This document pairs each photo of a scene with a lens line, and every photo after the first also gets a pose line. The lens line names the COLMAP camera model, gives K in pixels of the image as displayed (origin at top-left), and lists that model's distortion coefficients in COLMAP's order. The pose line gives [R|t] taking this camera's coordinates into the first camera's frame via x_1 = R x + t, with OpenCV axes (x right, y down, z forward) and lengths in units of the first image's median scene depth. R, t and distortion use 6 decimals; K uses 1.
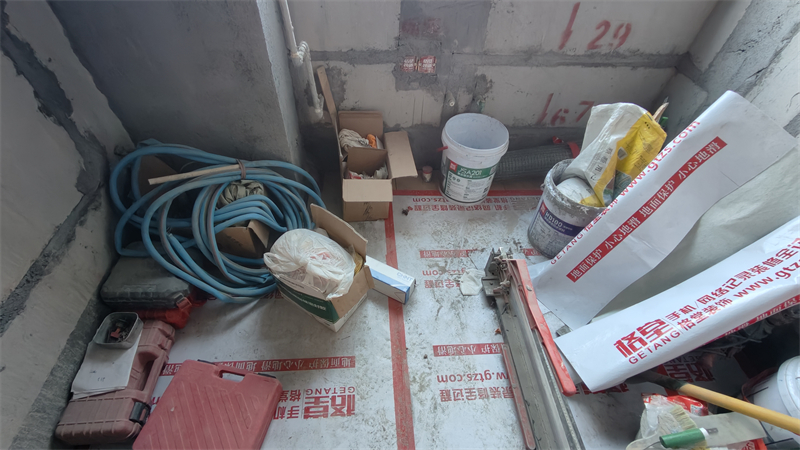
lens RADIAL K [[363.8, 0, 397.9], [0, 363.8, 229.6], [0, 0, 1]] dist [-0.001215, 0.000430]
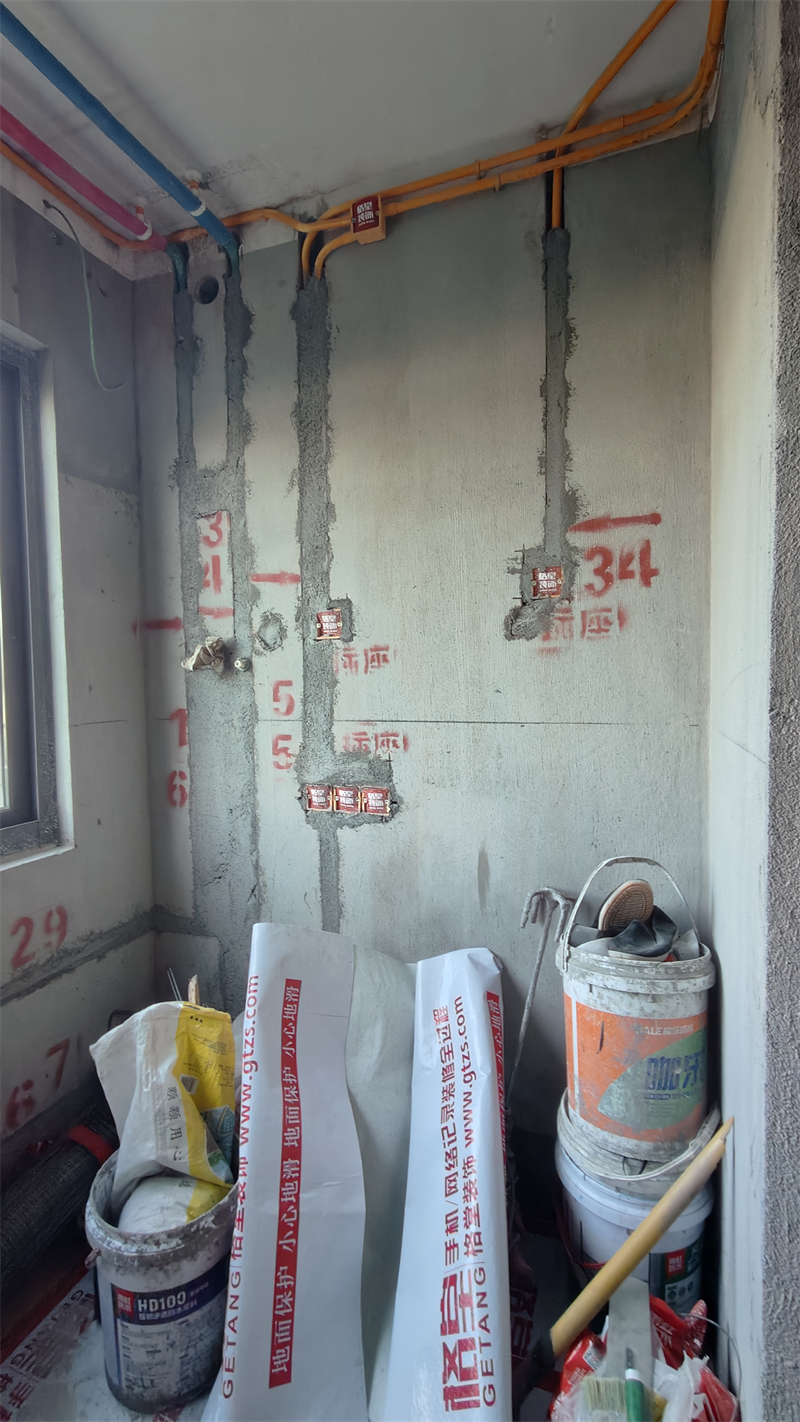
lens RADIAL K [[646.6, 0, 428.5], [0, 646.6, 710.0], [0, 0, 1]] dist [-0.001215, 0.000430]
pose [[0.397881, -0.093175, 0.912693, -0.098302], [0.711532, 0.659344, -0.242875, -0.092840], [-0.579148, 0.746046, 0.328638, 0.038877]]
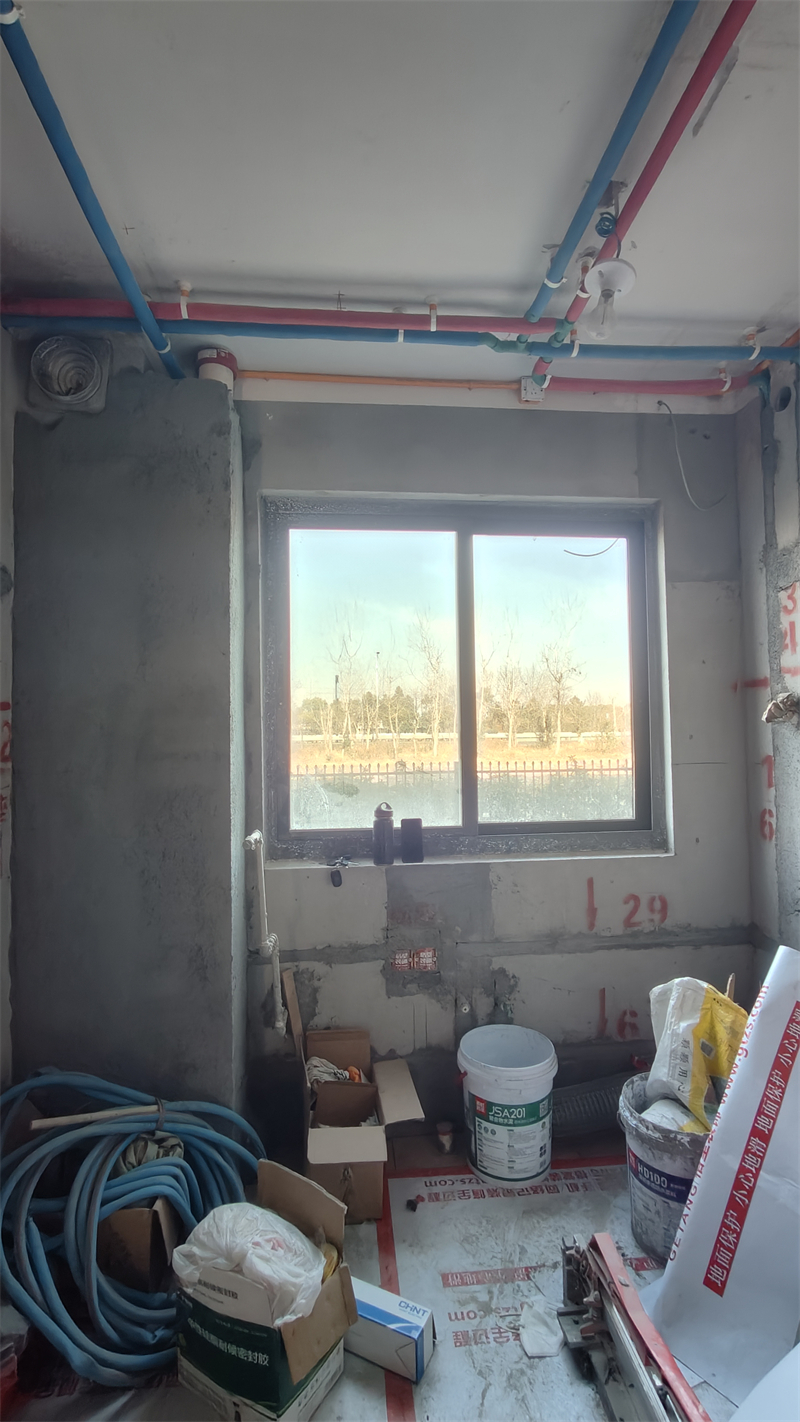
lens RADIAL K [[646.6, 0, 435.4], [0, 646.6, 716.3], [0, 0, 1]] dist [-0.001215, 0.000430]
pose [[0.995603, -0.053439, 0.076933, 0.026356], [0.093329, 0.636101, -0.765941, 0.325144], [-0.008006, 0.769753, 0.638292, -0.331154]]
